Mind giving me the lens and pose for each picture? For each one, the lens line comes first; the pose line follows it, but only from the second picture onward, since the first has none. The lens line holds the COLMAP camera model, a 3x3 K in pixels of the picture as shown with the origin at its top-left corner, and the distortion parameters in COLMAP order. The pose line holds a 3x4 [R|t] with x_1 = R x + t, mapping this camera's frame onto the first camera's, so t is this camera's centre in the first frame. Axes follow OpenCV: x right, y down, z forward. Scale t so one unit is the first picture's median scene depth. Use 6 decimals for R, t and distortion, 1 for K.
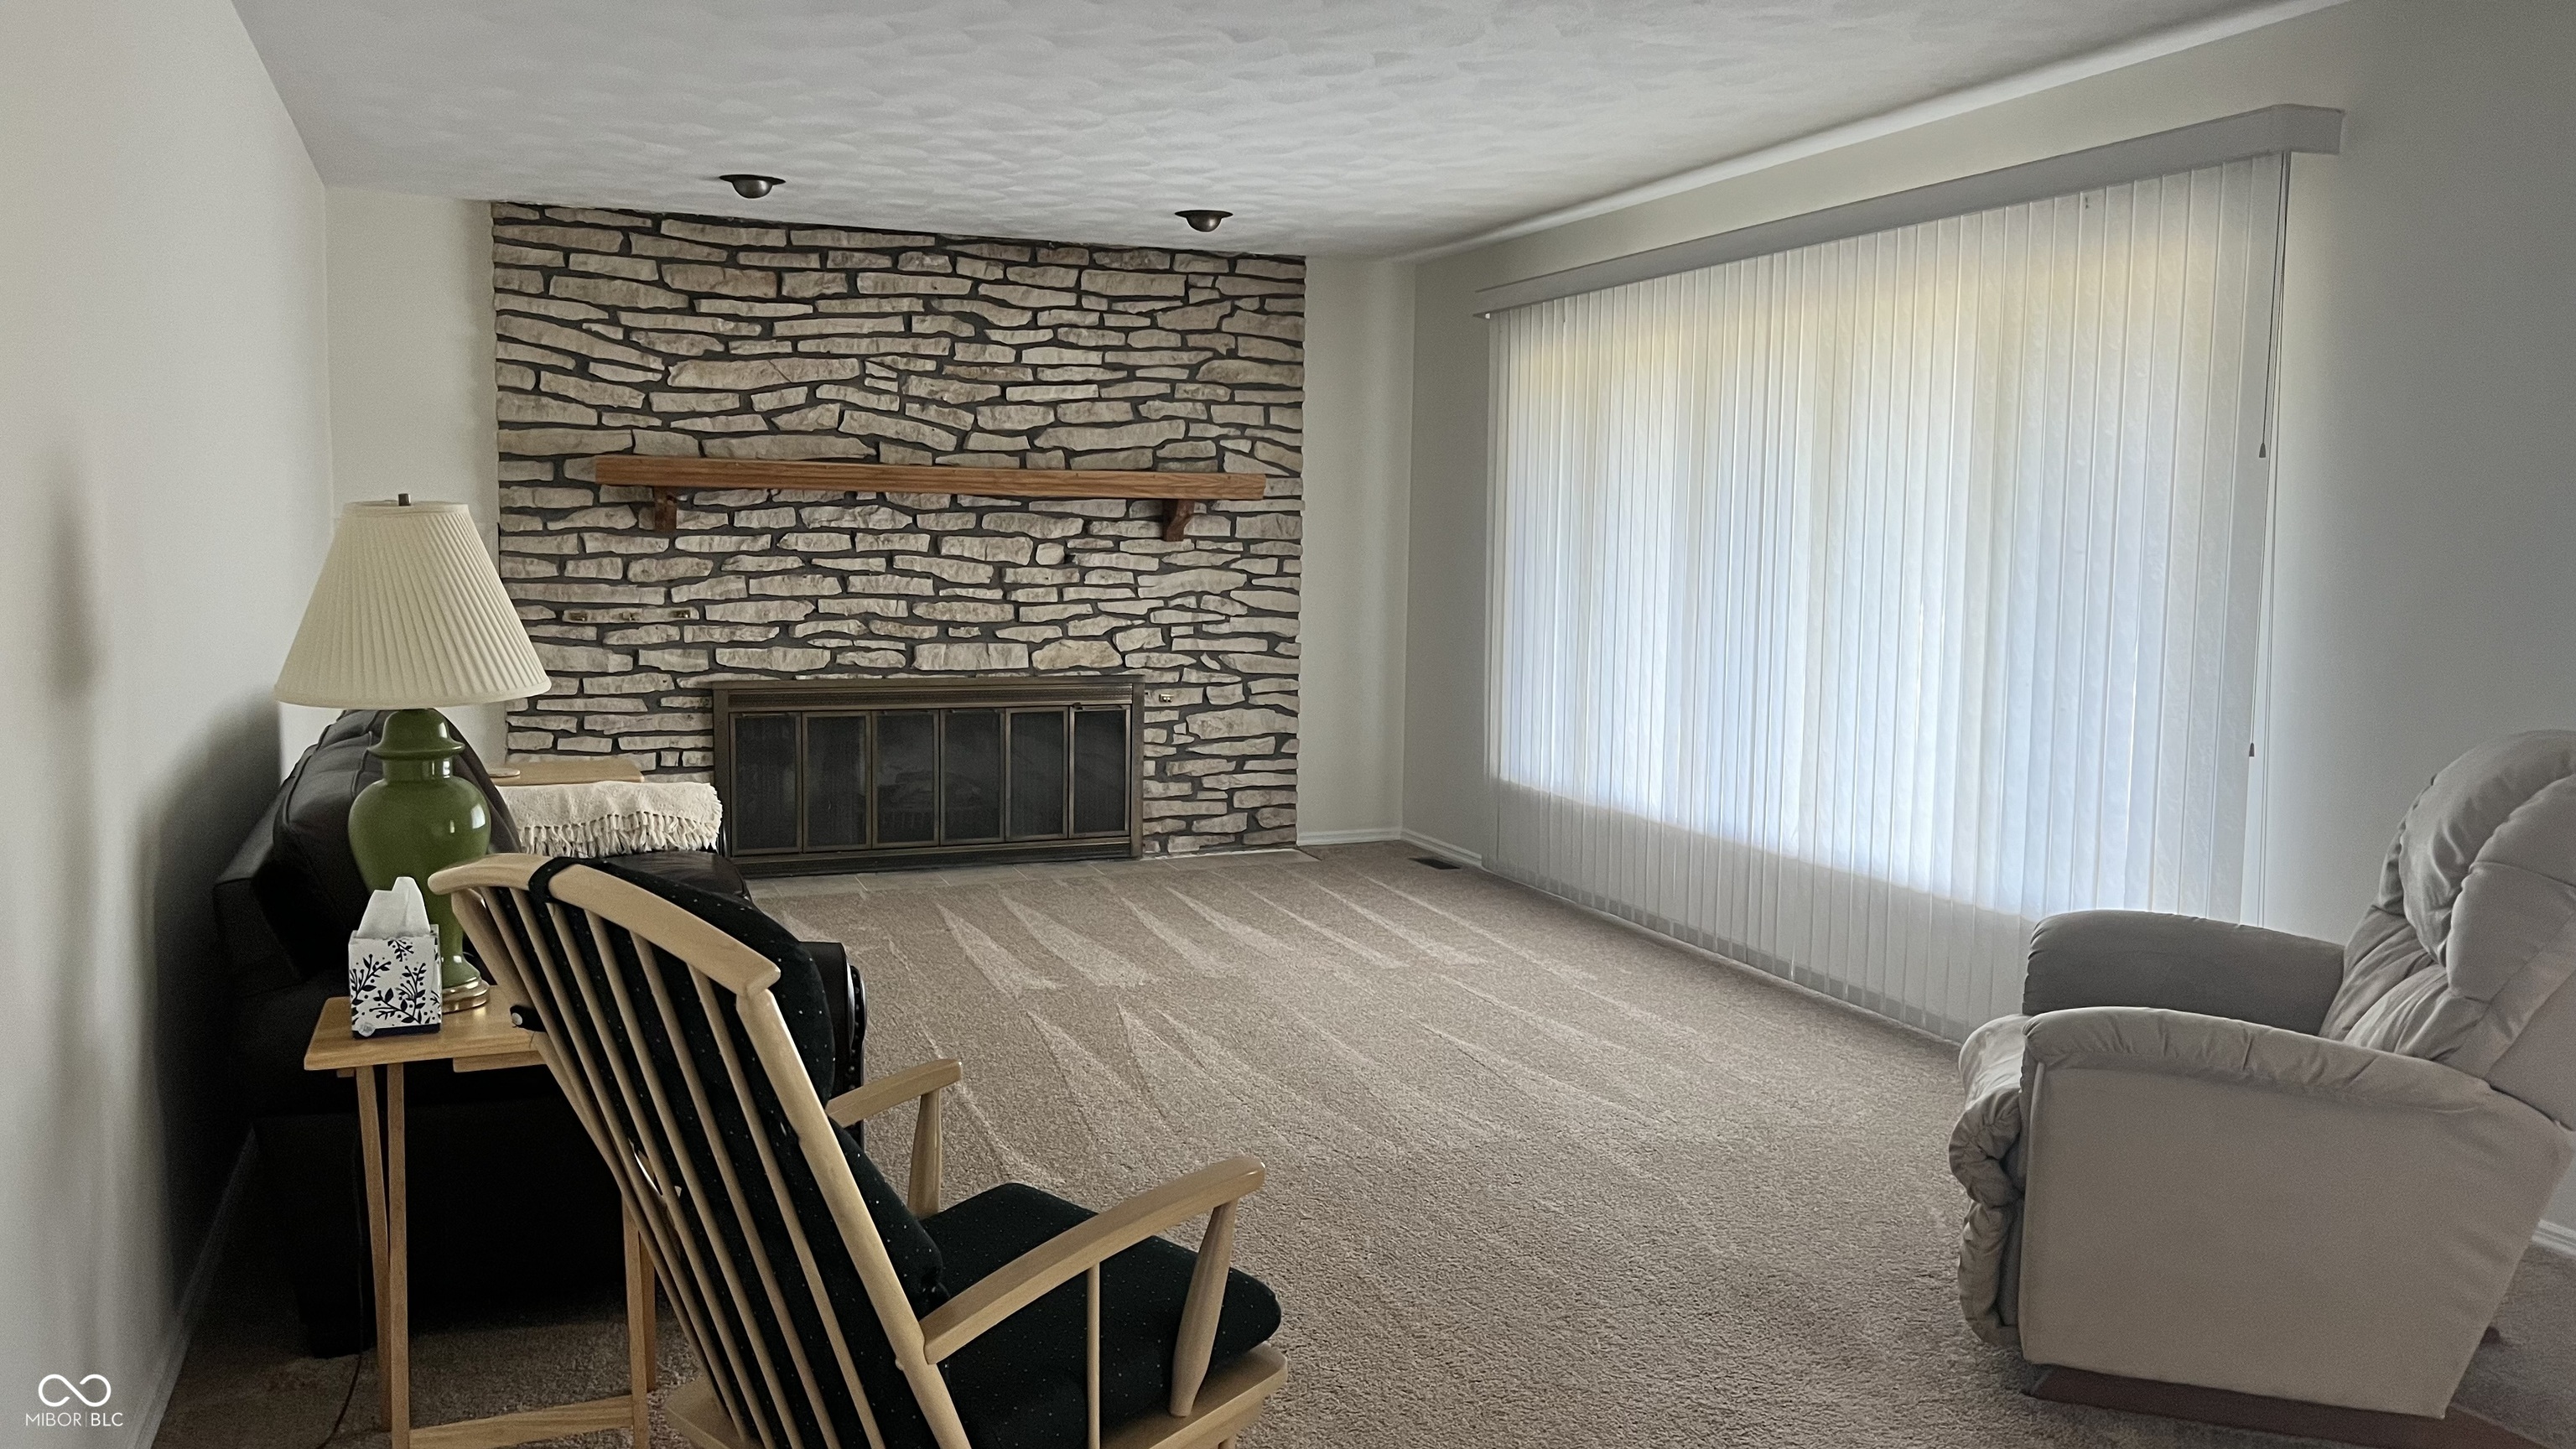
lens RADIAL K [[1917.6, 0, 1297.1], [0, 1917.6, 723.2], [0, 0, 1]] dist [0.064854, -0.086206]
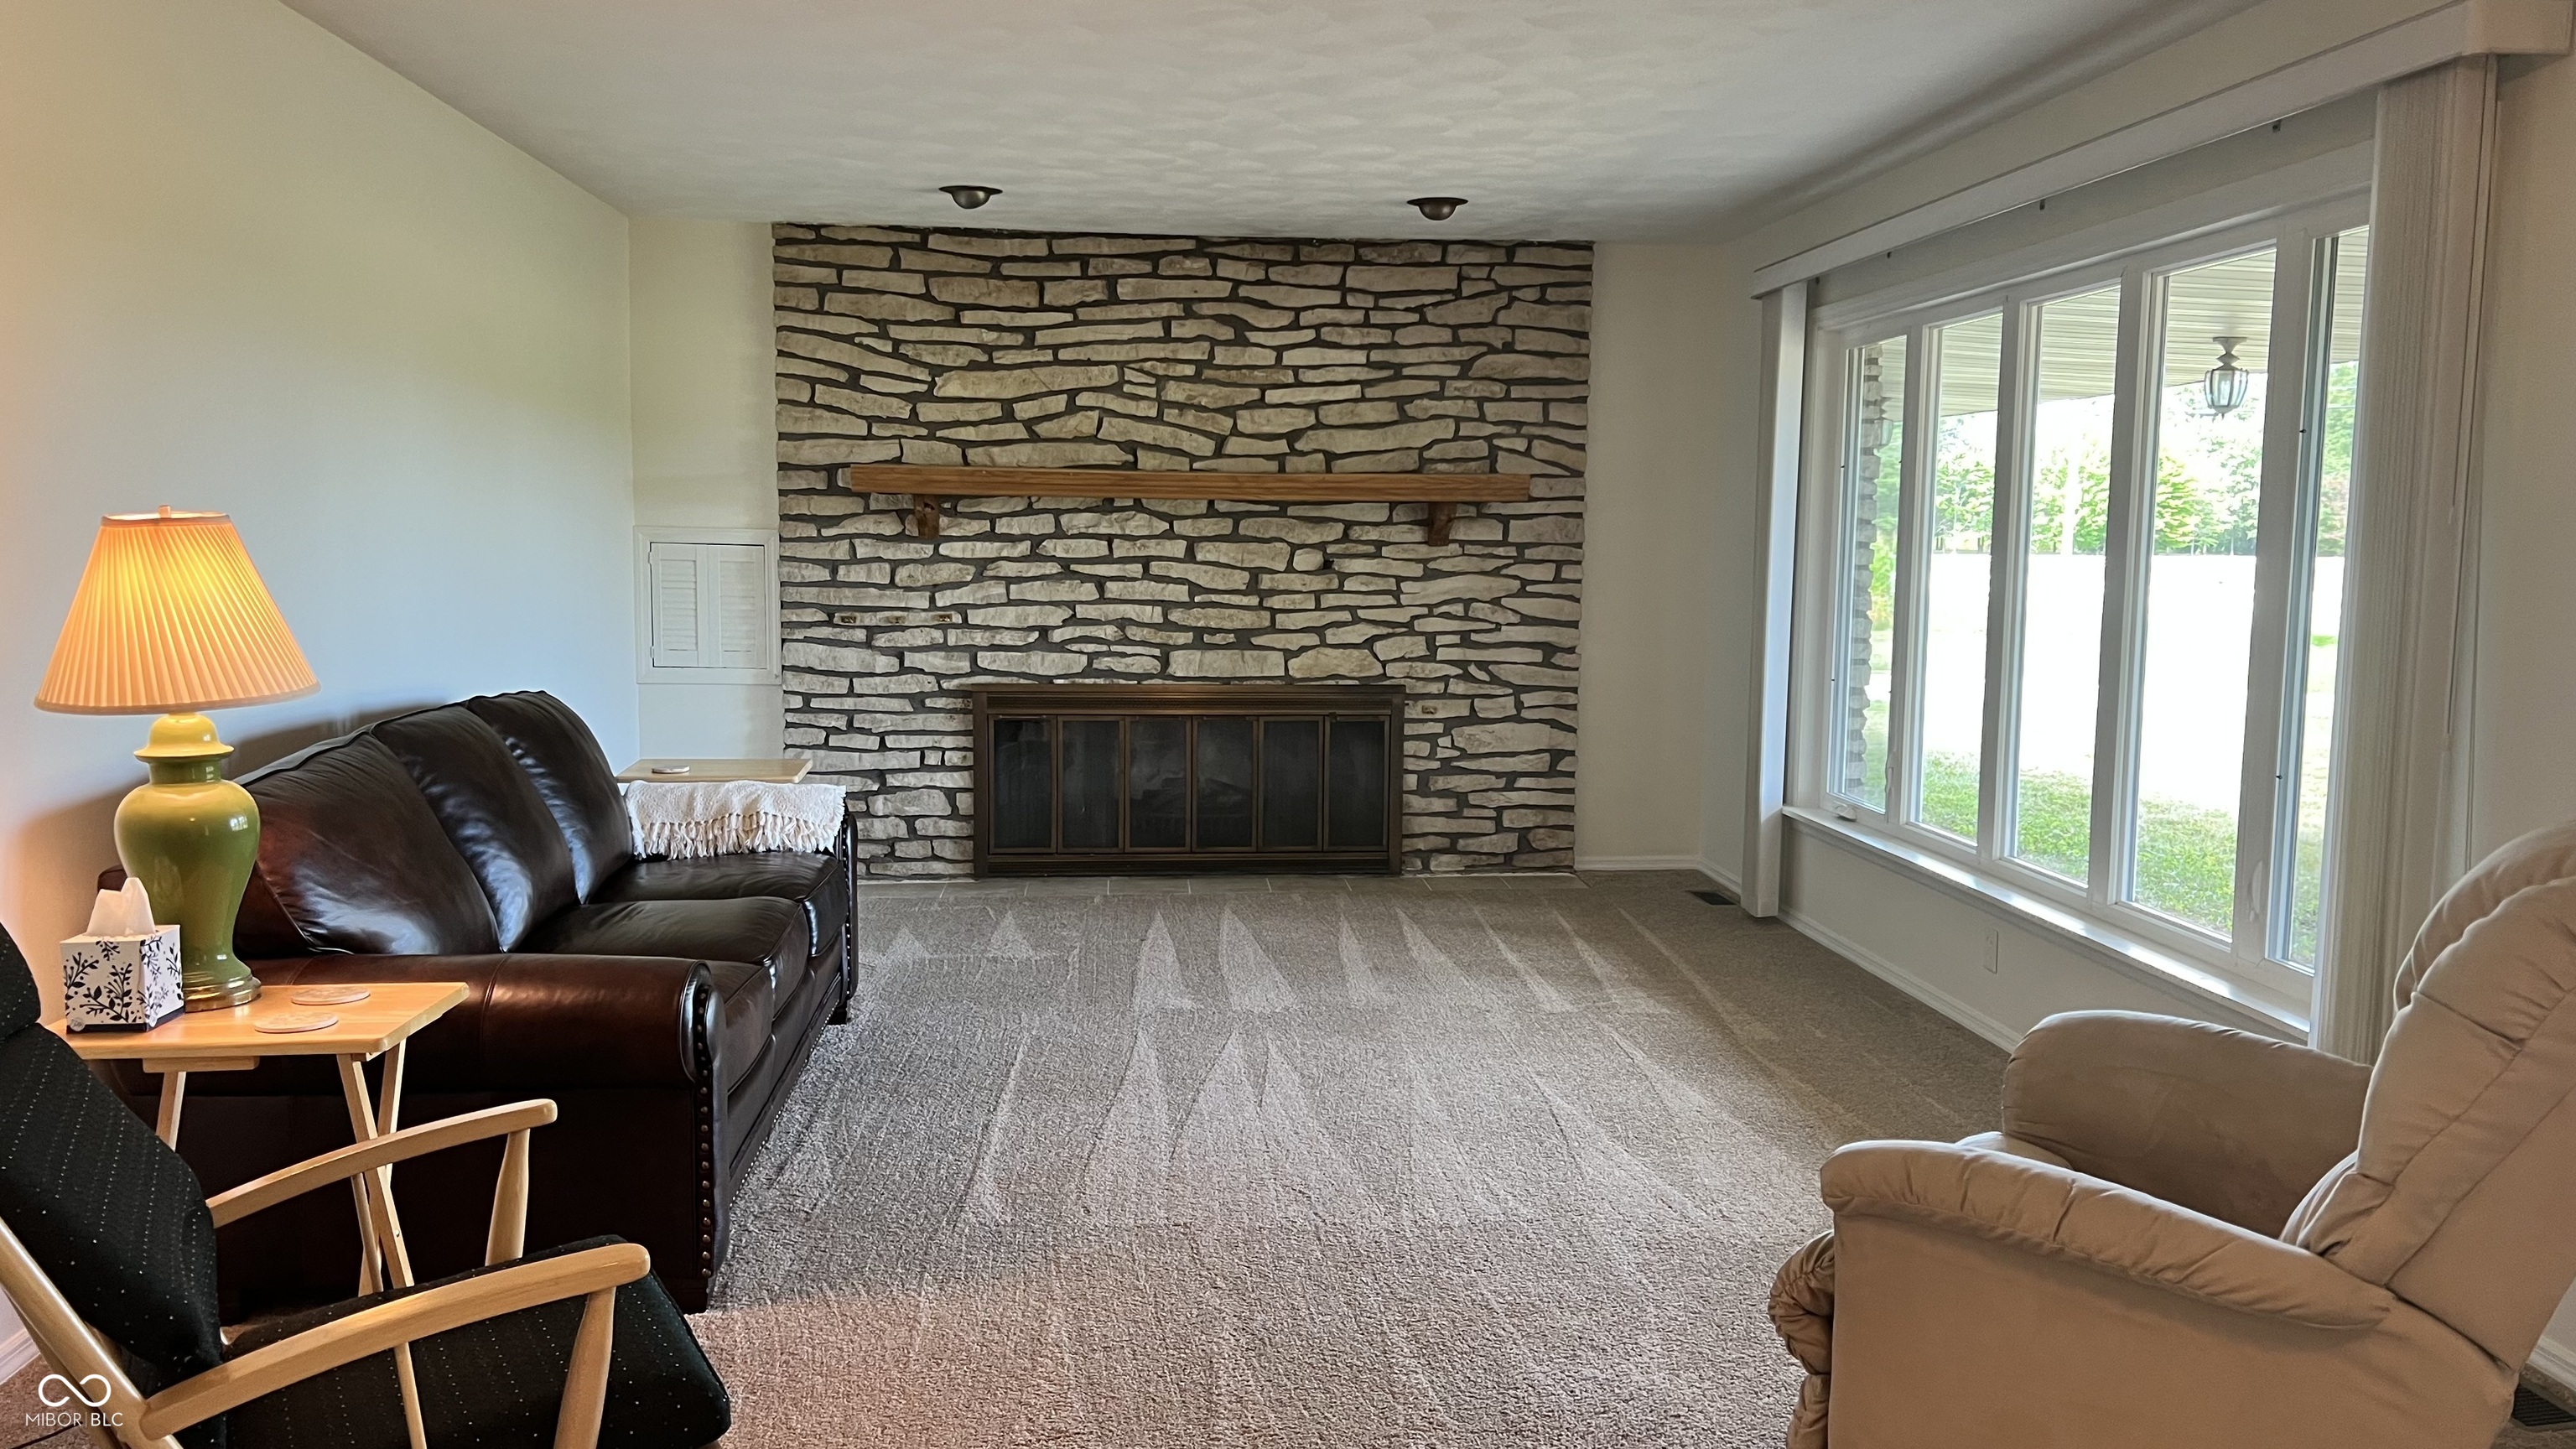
lens RADIAL K [[1917.6, 0, 1306.3], [0, 1917.6, 738.6], [0, 0, 1]] dist [0.064854, -0.086206]
pose [[0.960241, 0.027939, -0.277769, 0.151438], [-0.025931, 0.999604, 0.010901, -0.008044], [0.277964, -0.003265, 0.960586, 0.065354]]
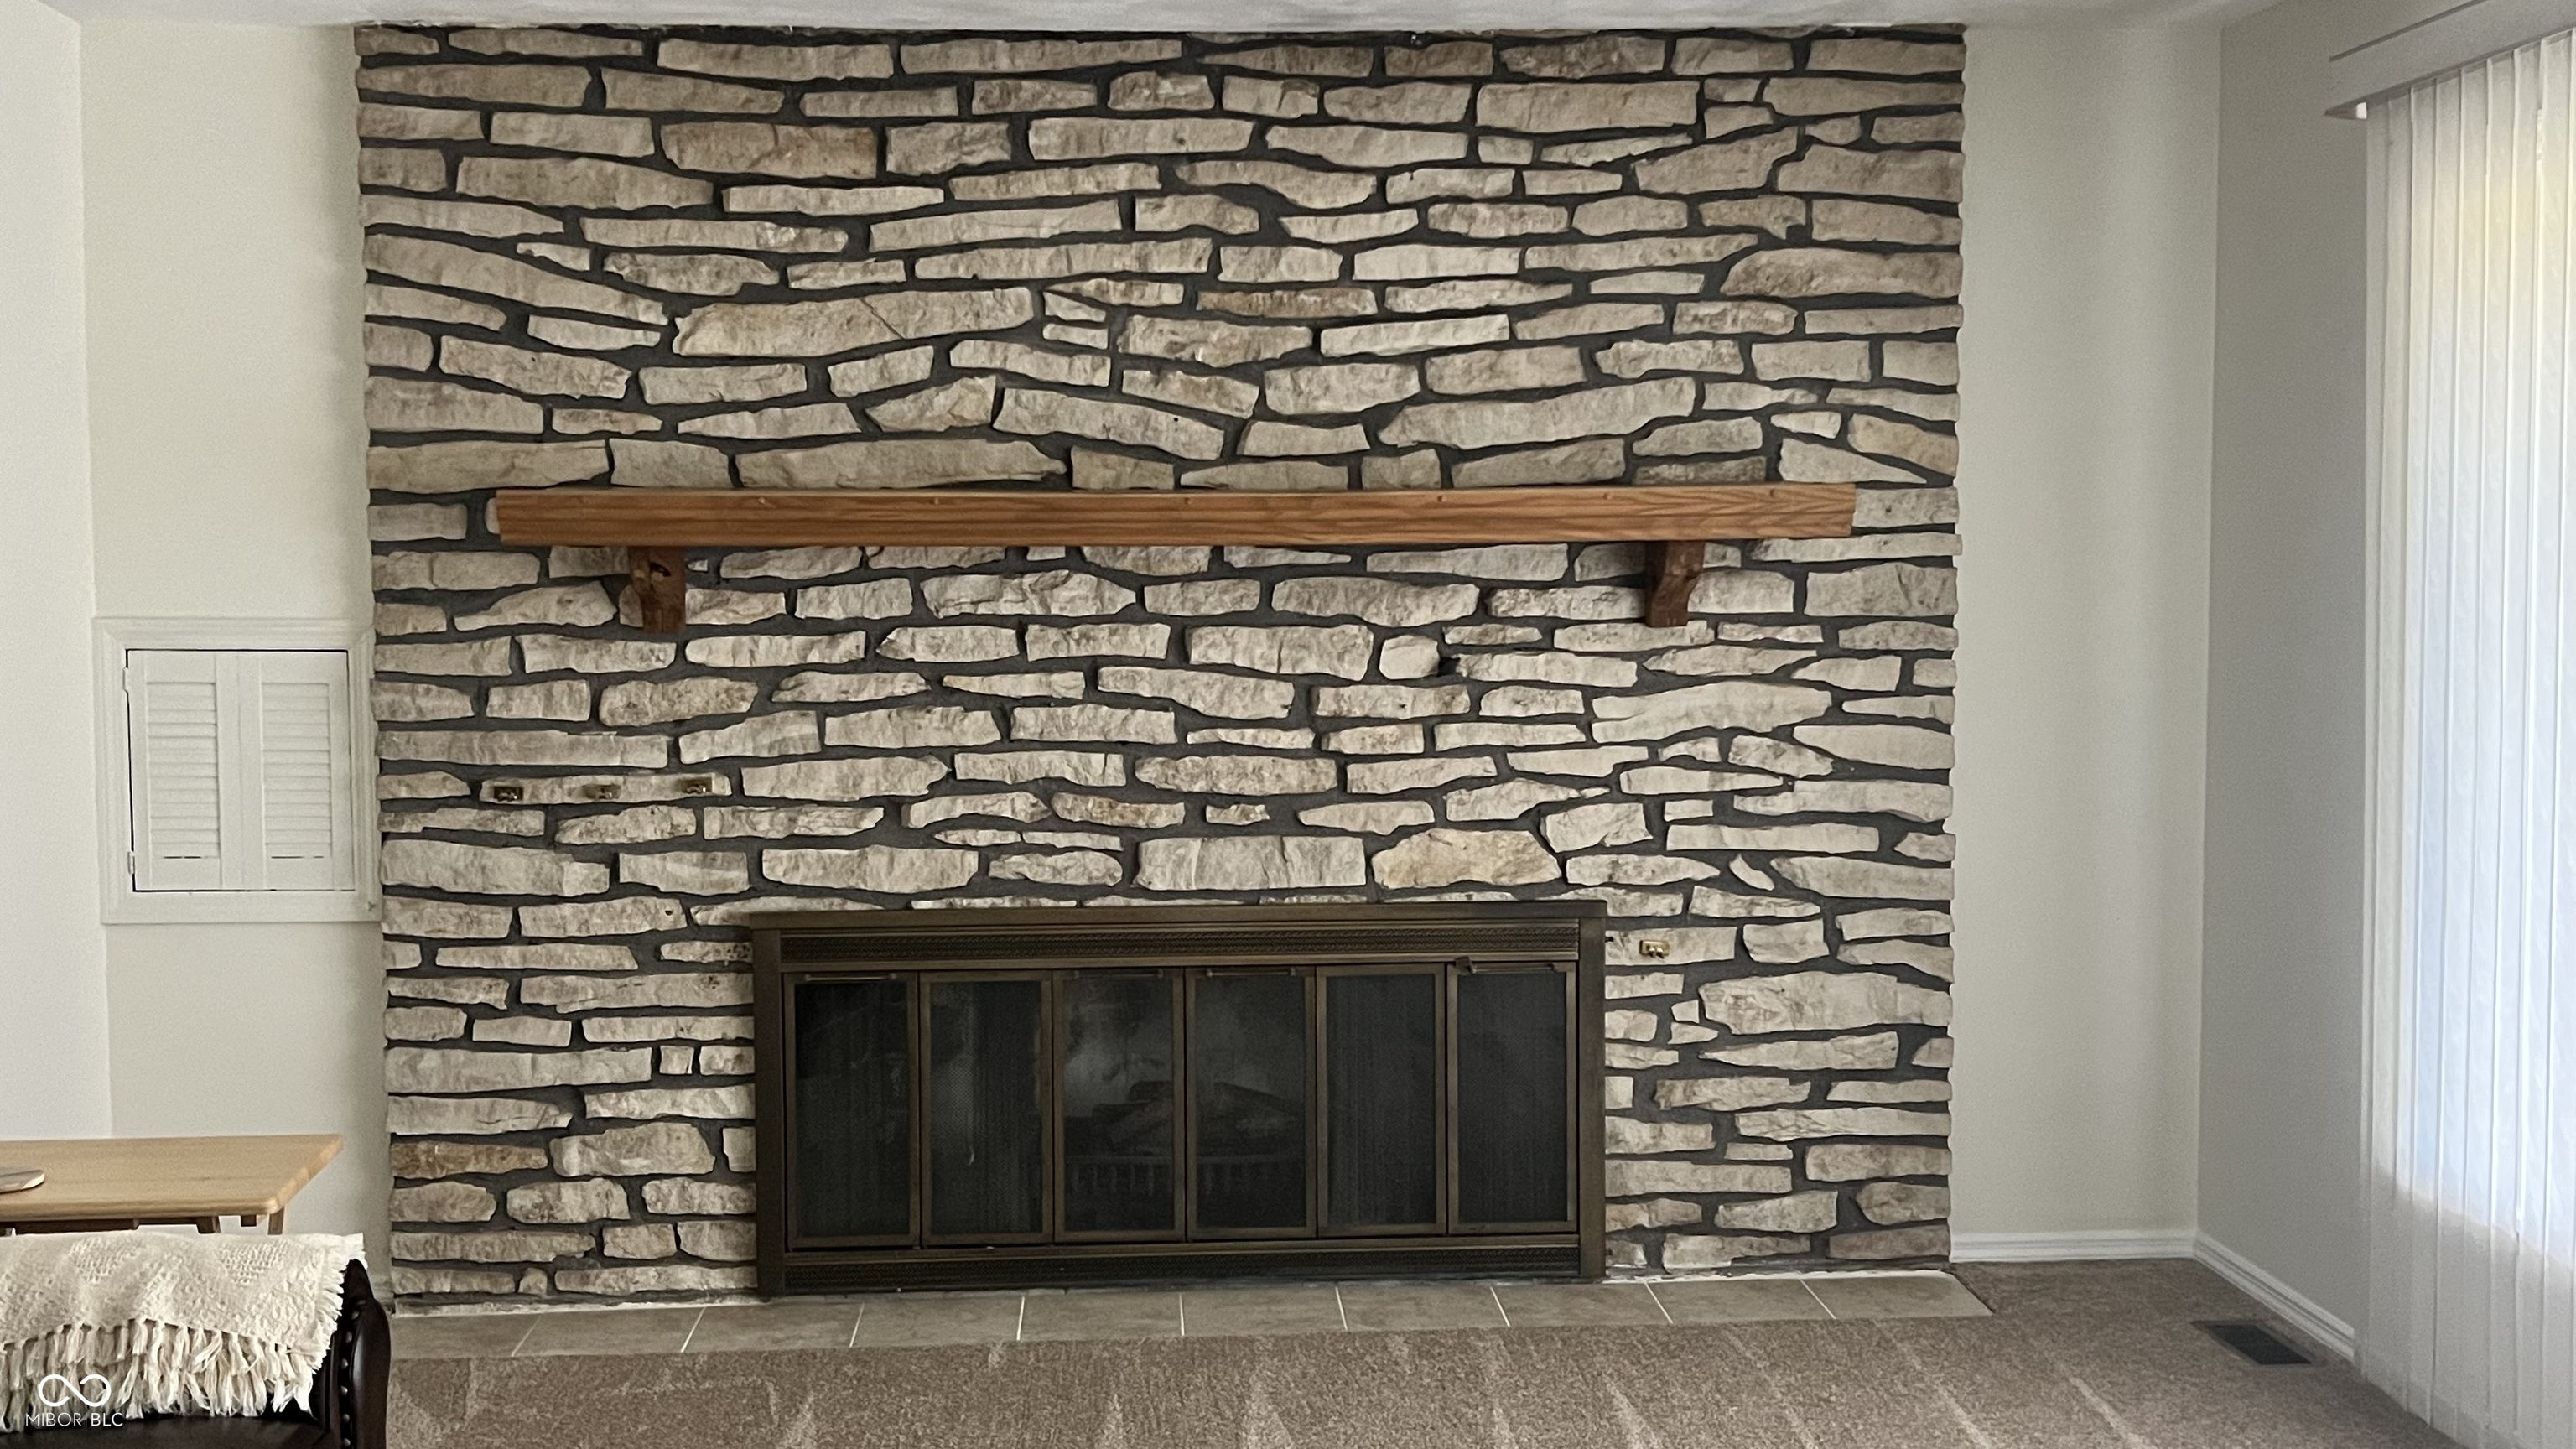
lens RADIAL K [[2808.8, 0, 1265.2], [0, 2808.8, 714.5], [0, 0, 1]] dist [0.105390, 0.000000]
pose [[0.946146, -0.000653, -0.323740, 0.074920], [-0.012717, 0.999151, -0.039182, -0.046832], [0.323491, 0.041189, 0.945334, 0.316847]]
